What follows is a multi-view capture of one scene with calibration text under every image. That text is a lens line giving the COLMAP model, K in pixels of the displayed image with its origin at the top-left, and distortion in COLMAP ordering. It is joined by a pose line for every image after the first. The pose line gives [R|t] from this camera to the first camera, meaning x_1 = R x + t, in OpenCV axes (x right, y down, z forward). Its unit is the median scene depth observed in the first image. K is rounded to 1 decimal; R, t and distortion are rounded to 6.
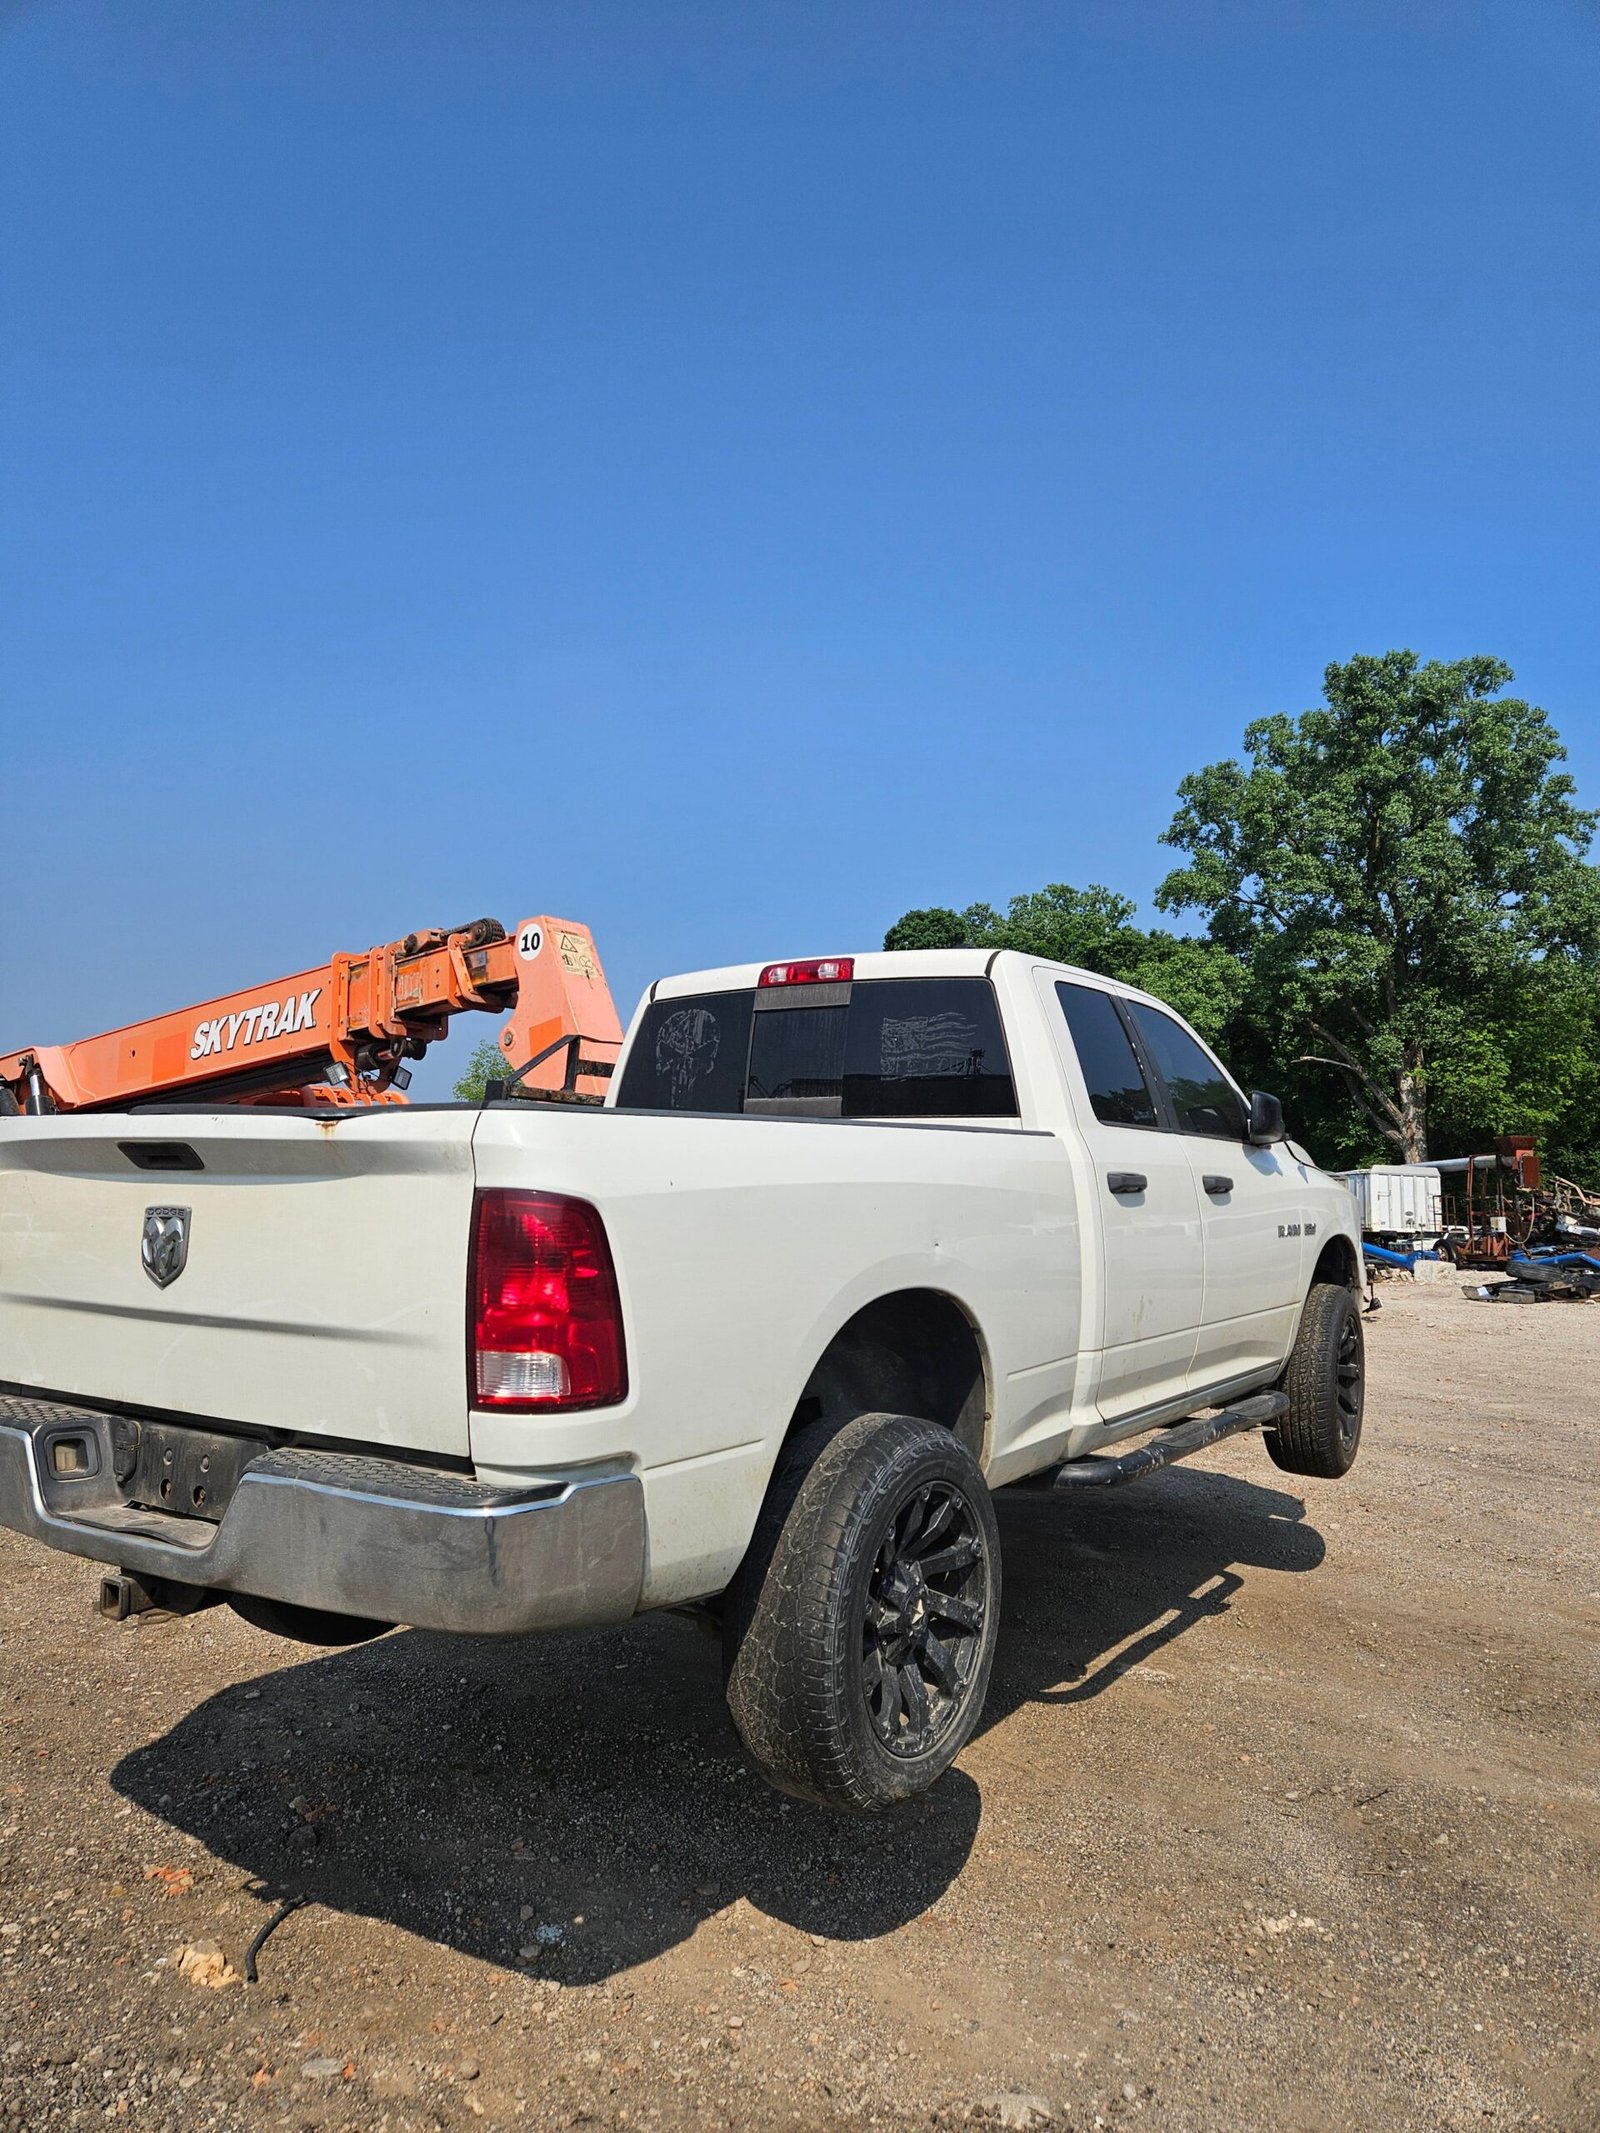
lens RADIAL K [[1414.5, 0, 807.5], [0, 1414.5, 1037.3], [0, 0, 1]] dist [0.083725, -0.062543]
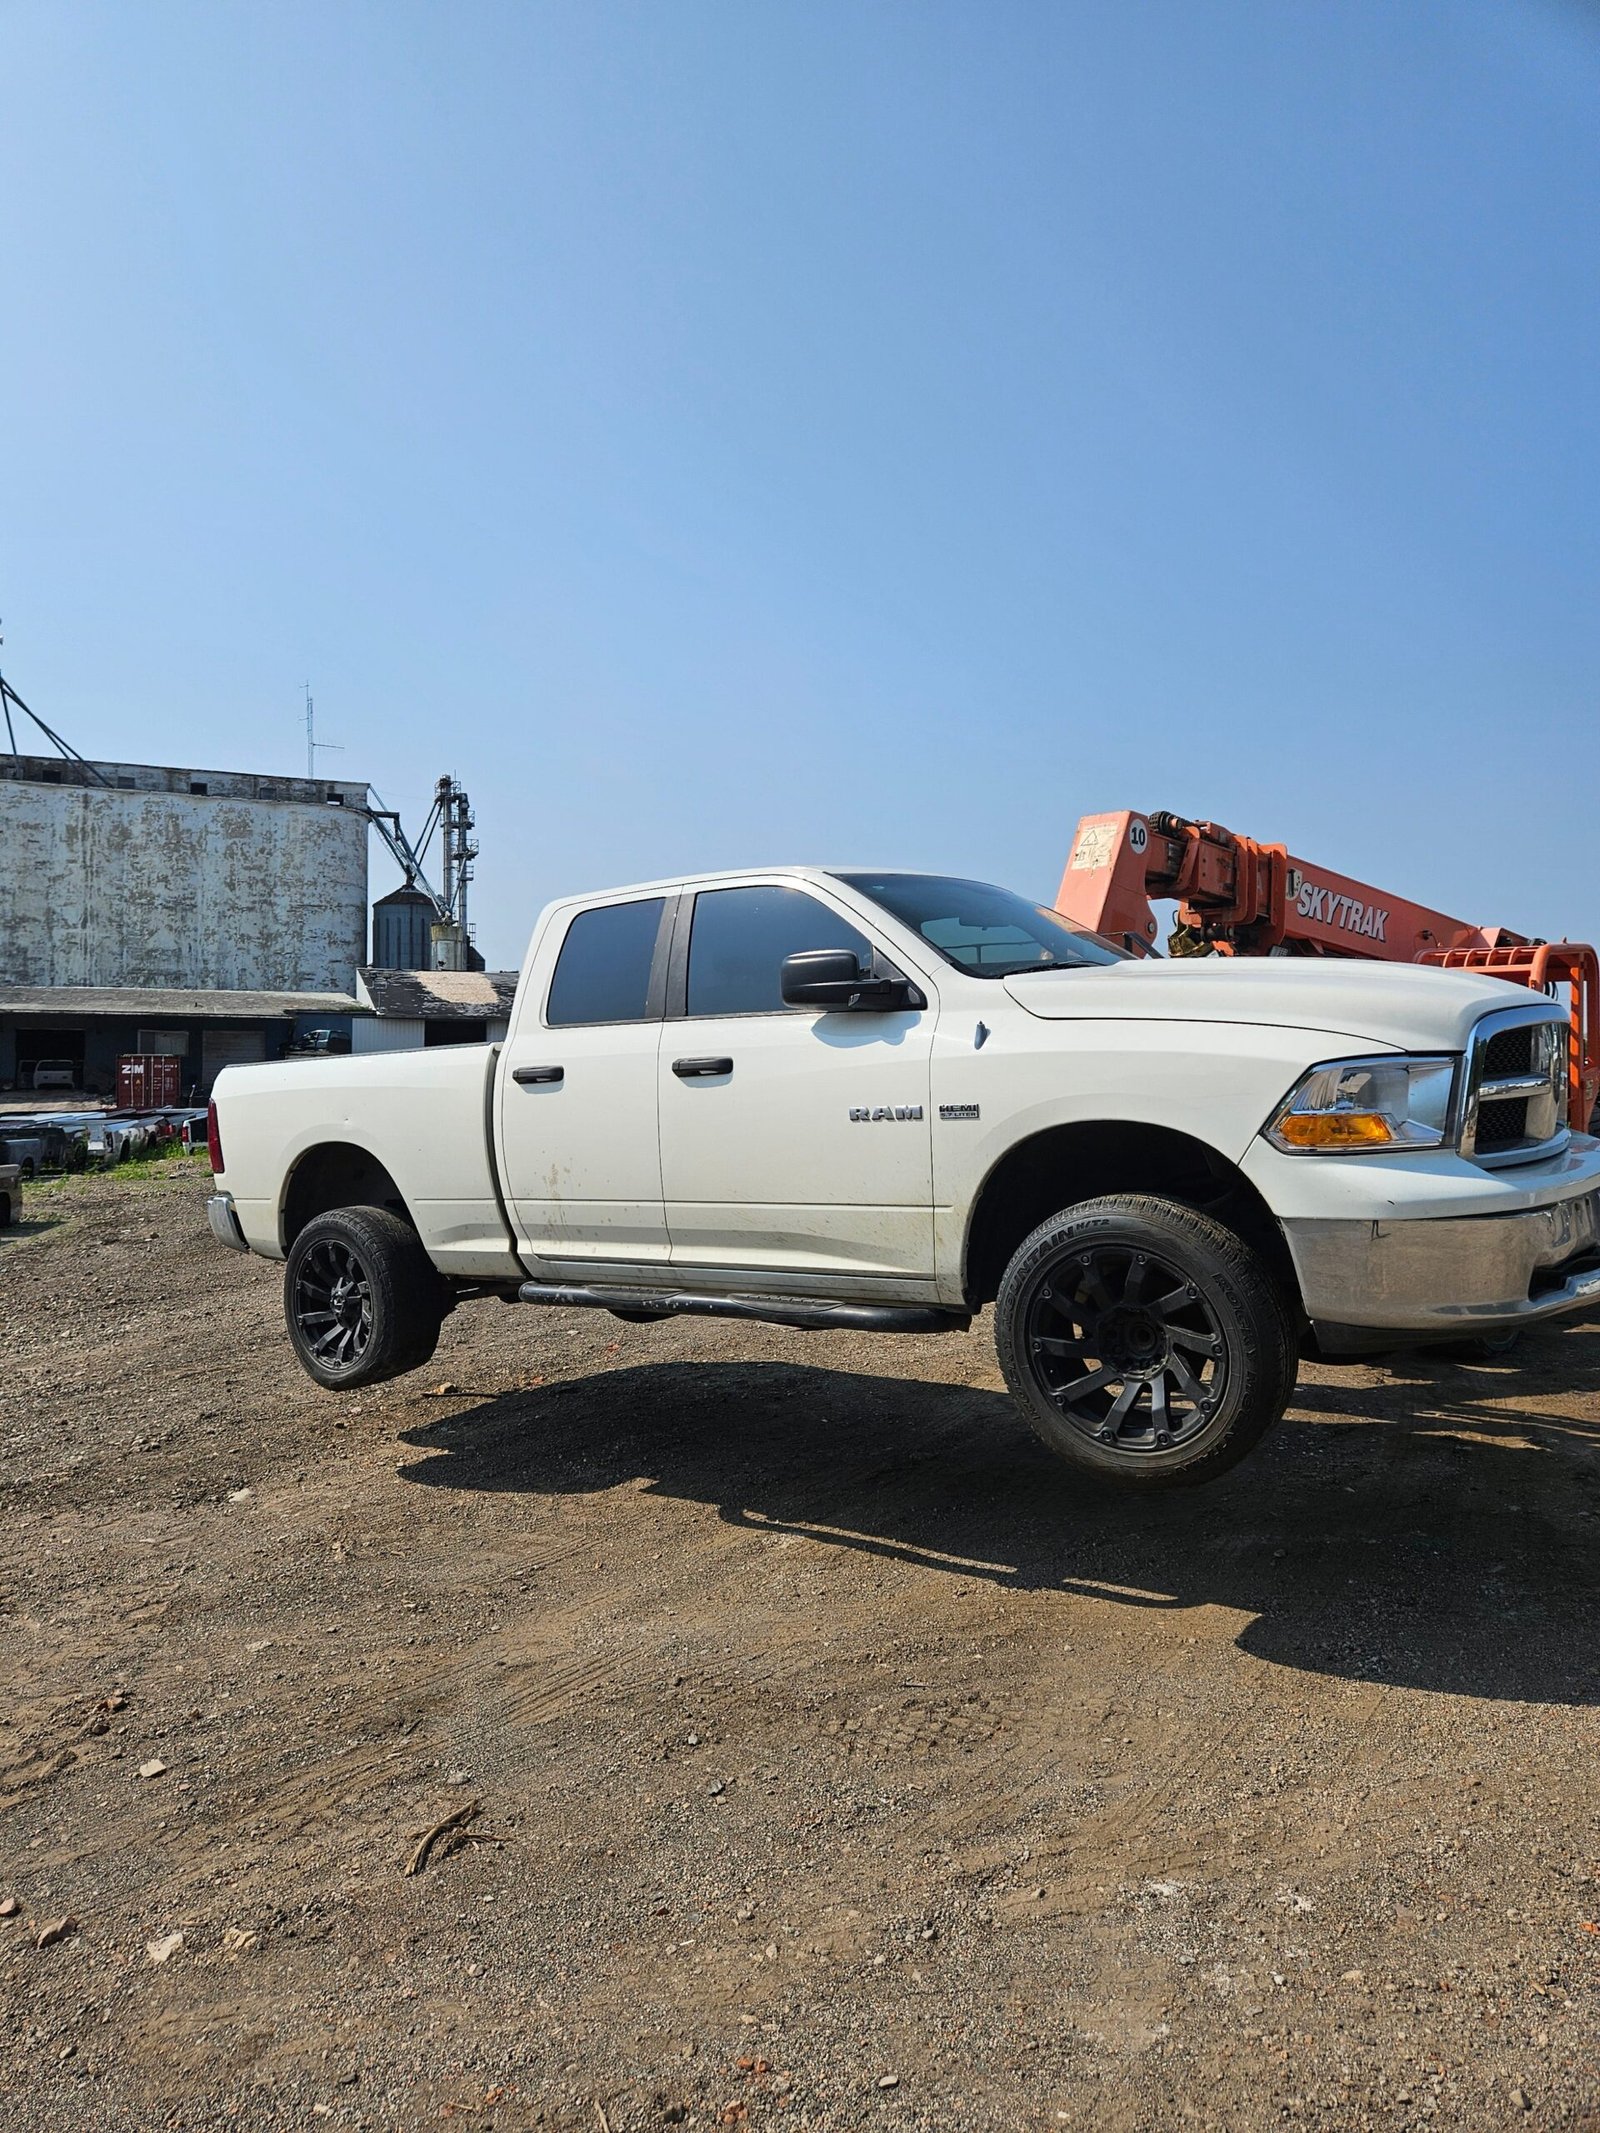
lens RADIAL K [[1414.5, 0, 771.8], [0, 1414.5, 1035.8], [0, 0, 1]] dist [0.083725, -0.062543]
pose [[-0.067118, -0.037310, -0.997047, 1.523808], [0.141439, 0.988853, -0.046525, 0.162132], [0.987669, -0.144144, -0.061093, 1.336368]]
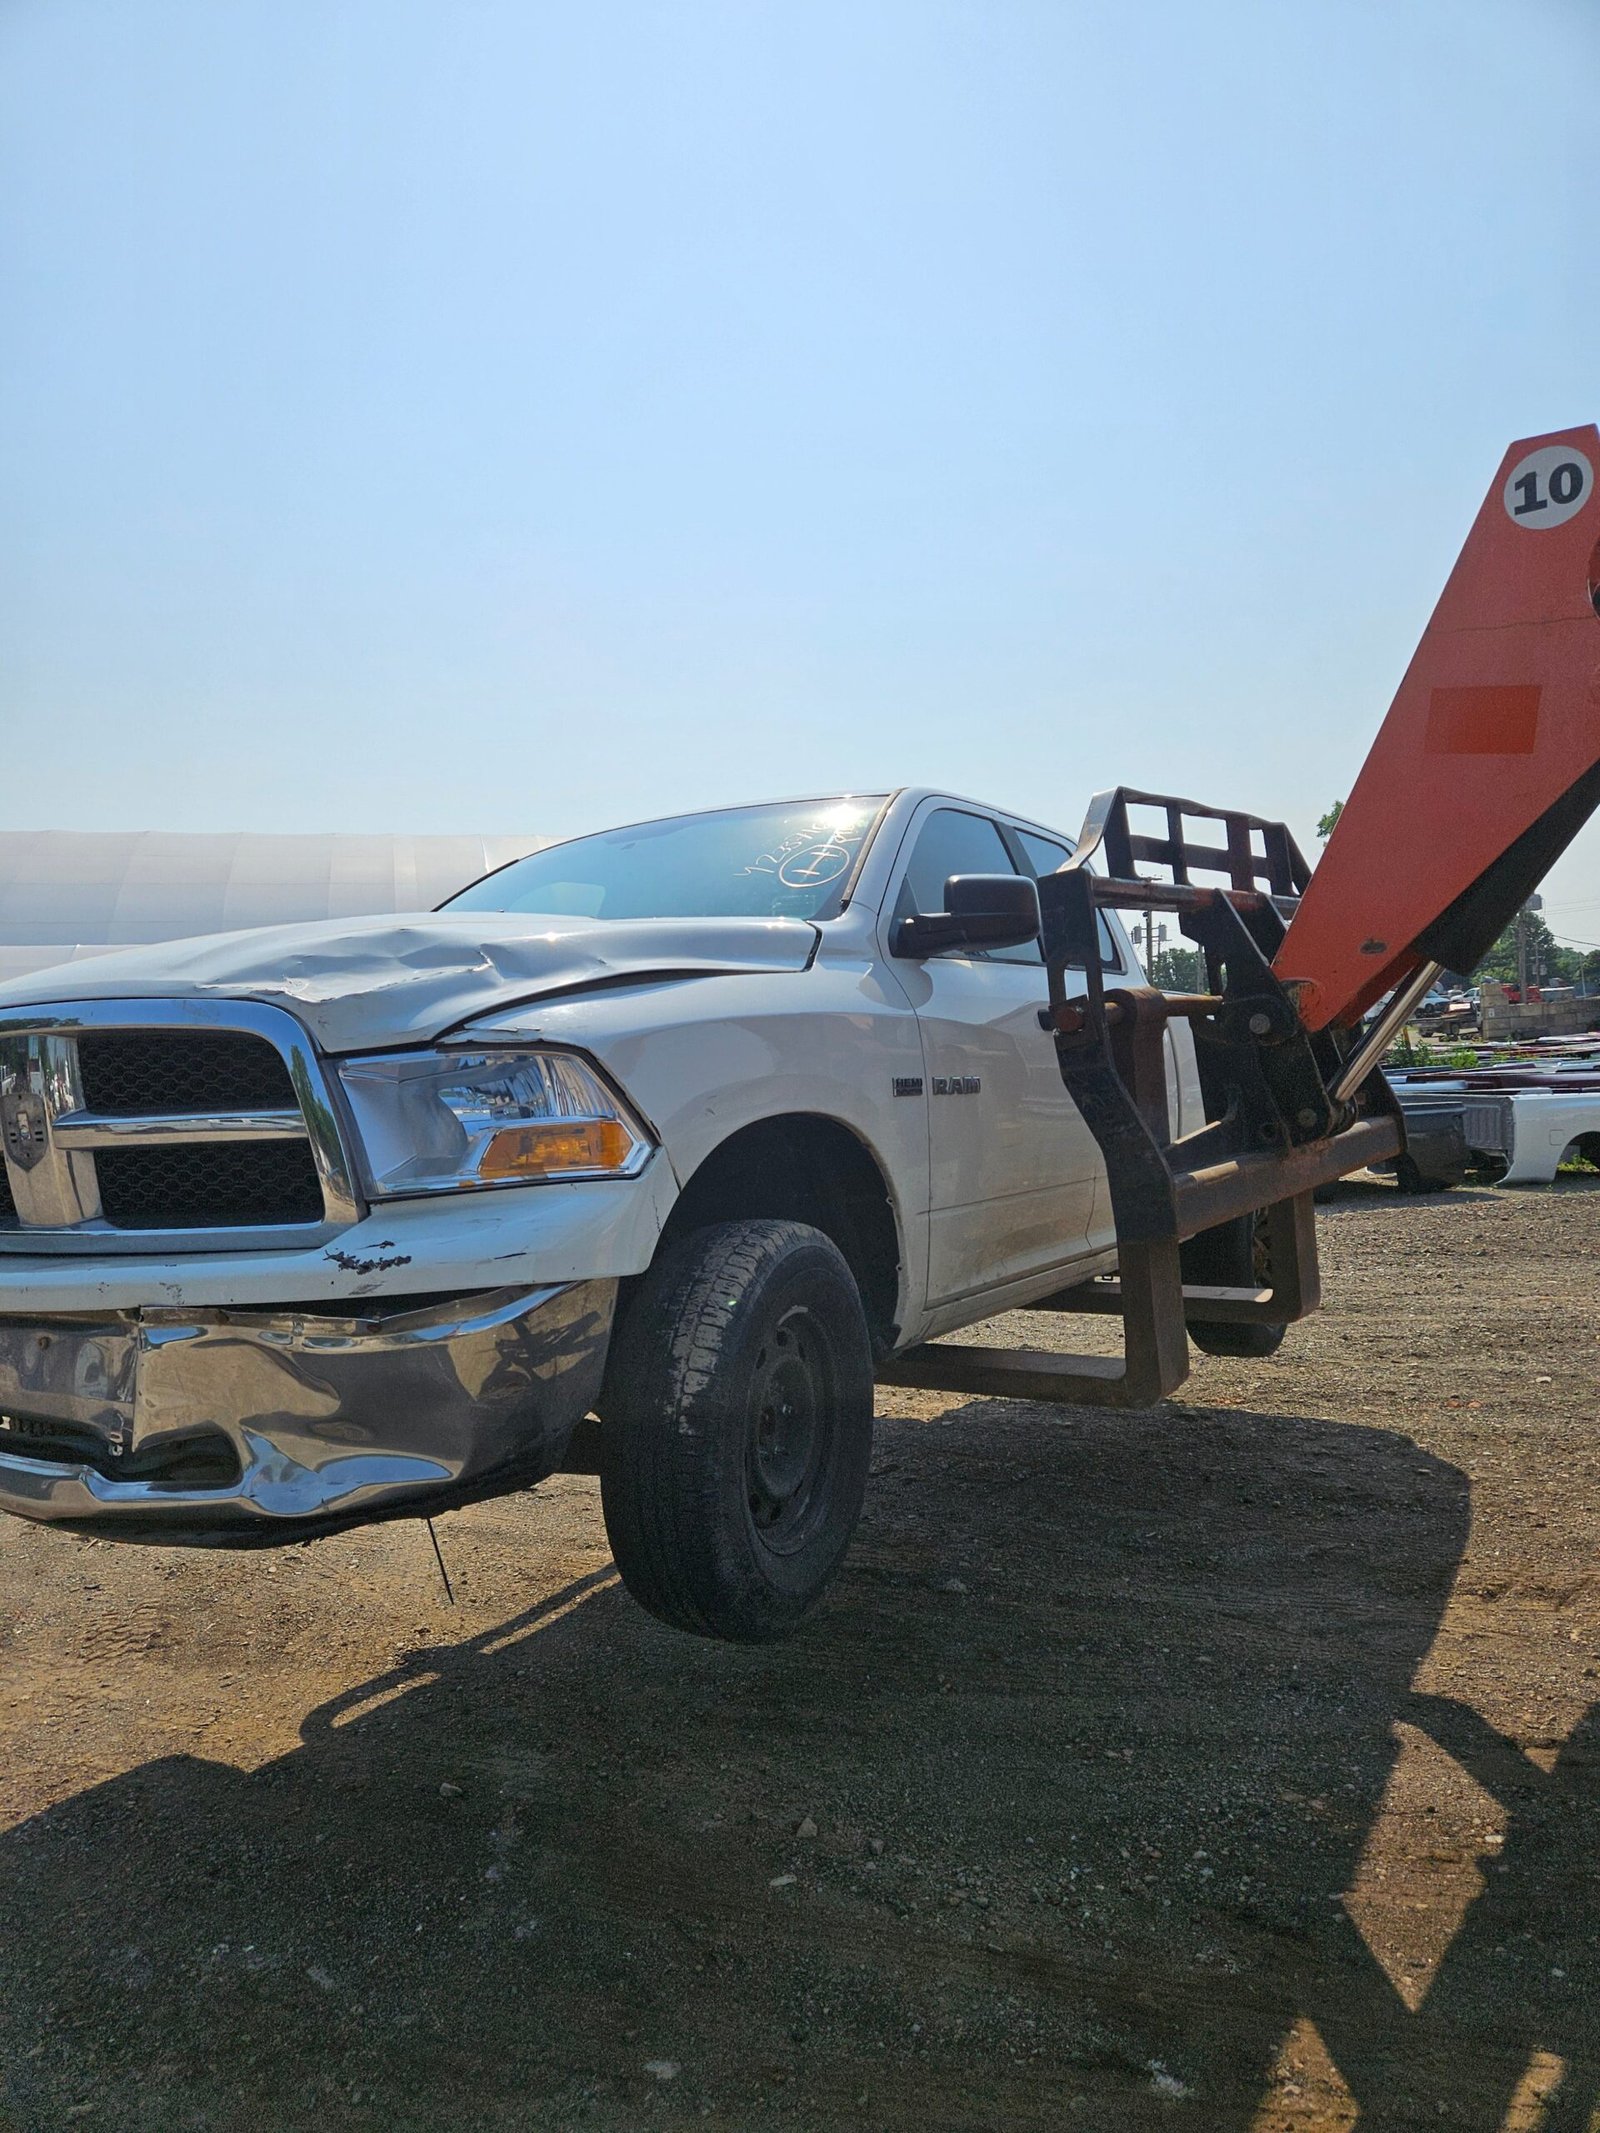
lens RADIAL K [[1414.5, 0, 789.9], [0, 1414.5, 1054.5], [0, 0, 1]] dist [0.083725, -0.062543]
pose [[-0.997801, 0.038058, -0.054262, 0.188883], [0.044732, 0.990813, -0.127630, 0.284906], [0.048906, -0.129777, -0.990336, 2.439218]]
